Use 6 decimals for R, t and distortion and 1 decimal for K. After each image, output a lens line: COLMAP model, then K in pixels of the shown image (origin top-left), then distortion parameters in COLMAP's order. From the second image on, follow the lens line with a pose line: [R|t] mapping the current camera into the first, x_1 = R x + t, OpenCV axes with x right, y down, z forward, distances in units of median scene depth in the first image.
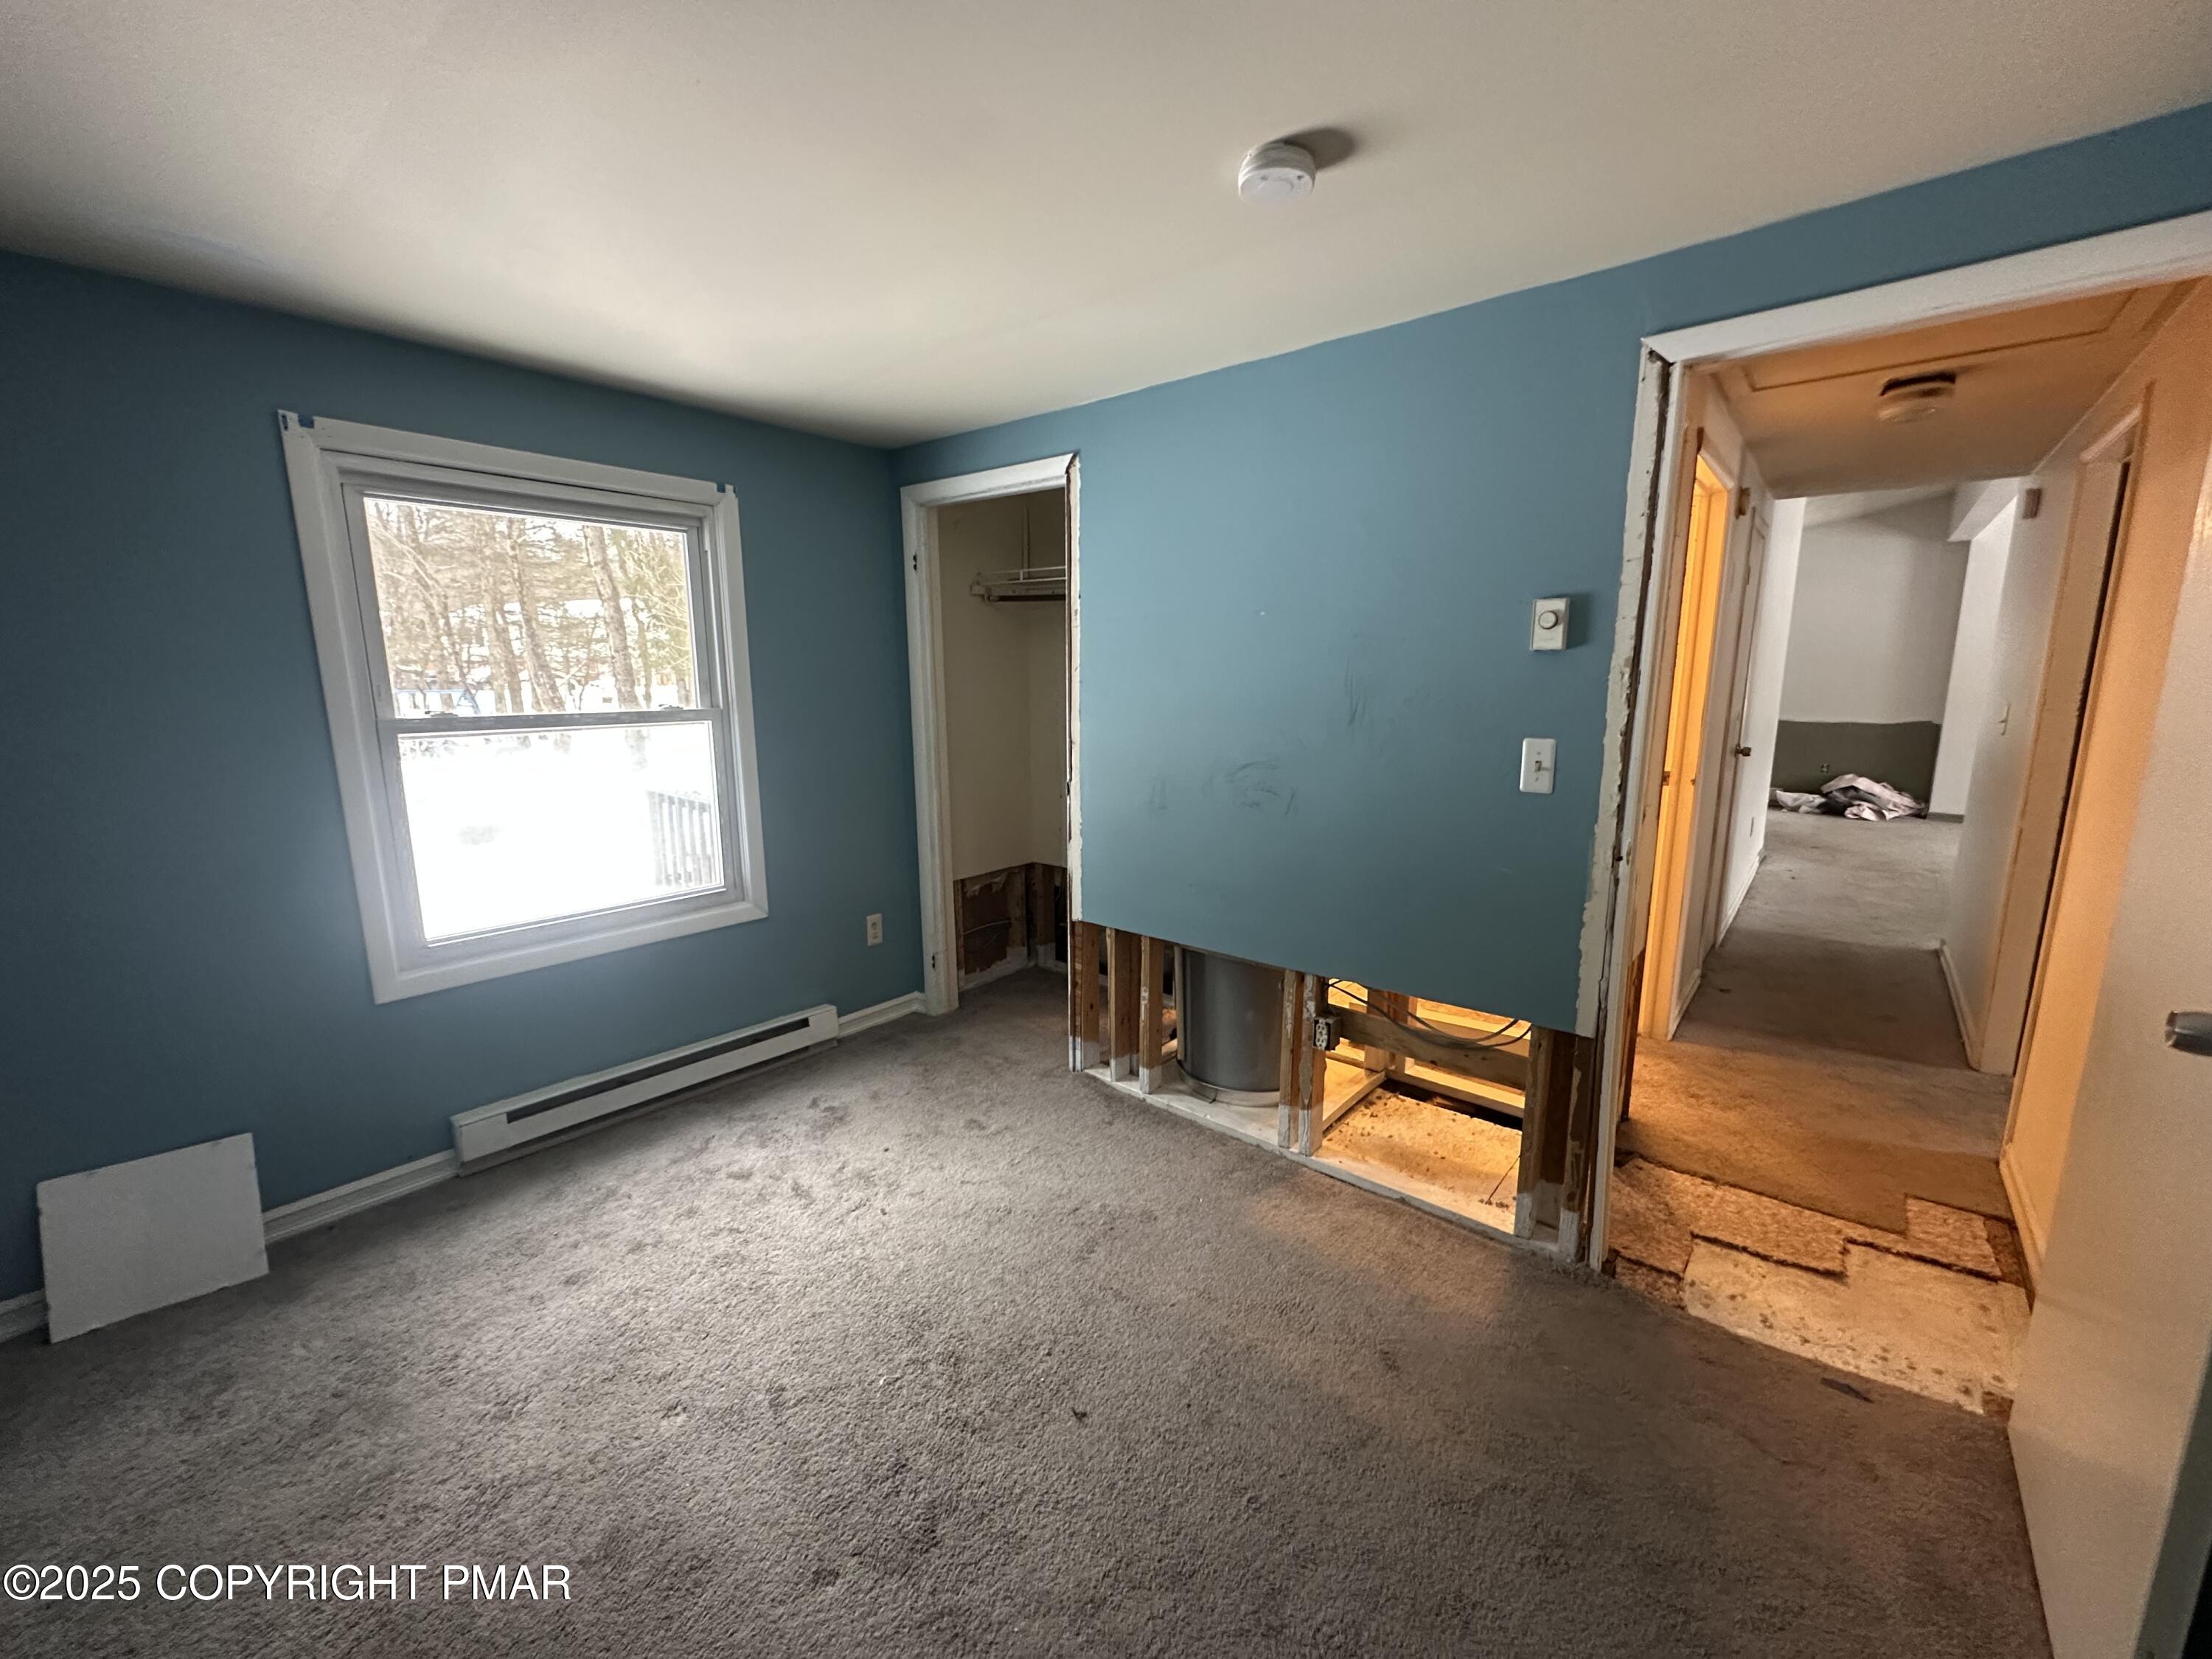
lens RADIAL K [[882.0, 0, 1105.4], [0, 882.0, 829.4], [0, 0, 1]] dist [-0.004167, 0.001061]
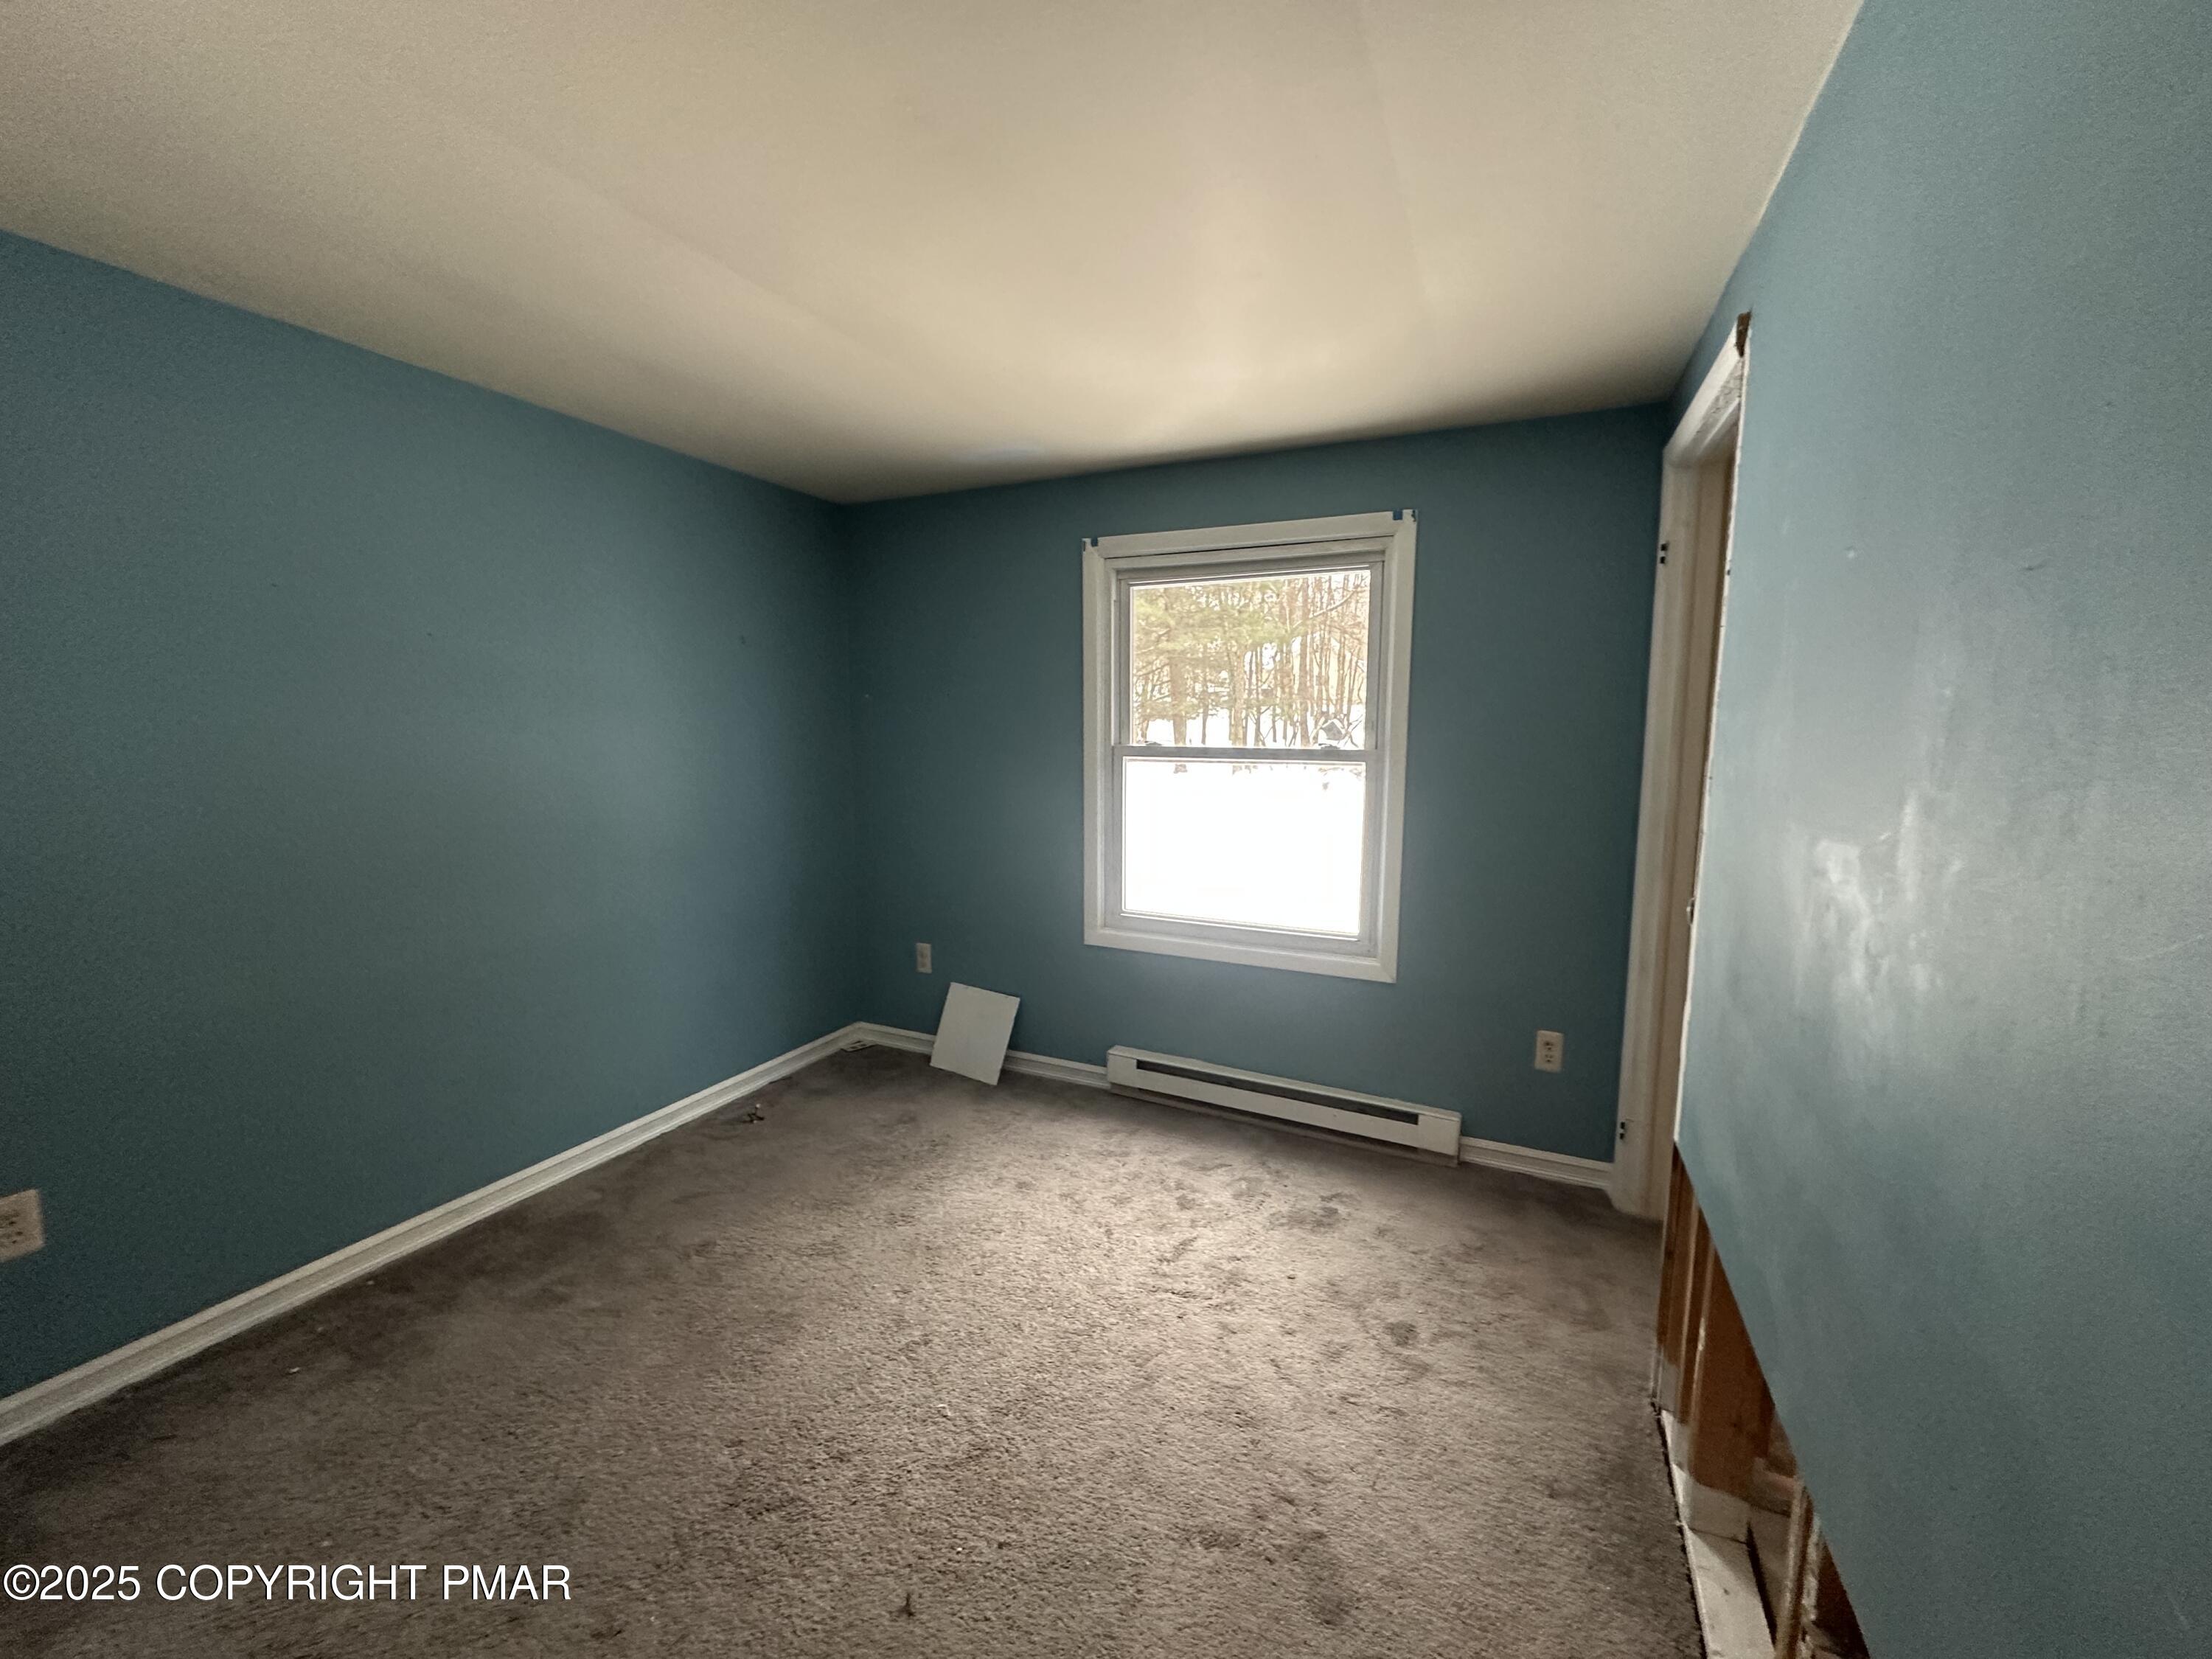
lens RADIAL K [[882.0, 0, 1100.1], [0, 882.0, 828.8], [0, 0, 1]] dist [-0.004167, 0.001061]
pose [[0.250692, 0.122617, -0.960270, 0.472194], [-0.173311, 0.981605, 0.080096, -0.092494], [0.952427, 0.146345, 0.267331, 0.563384]]
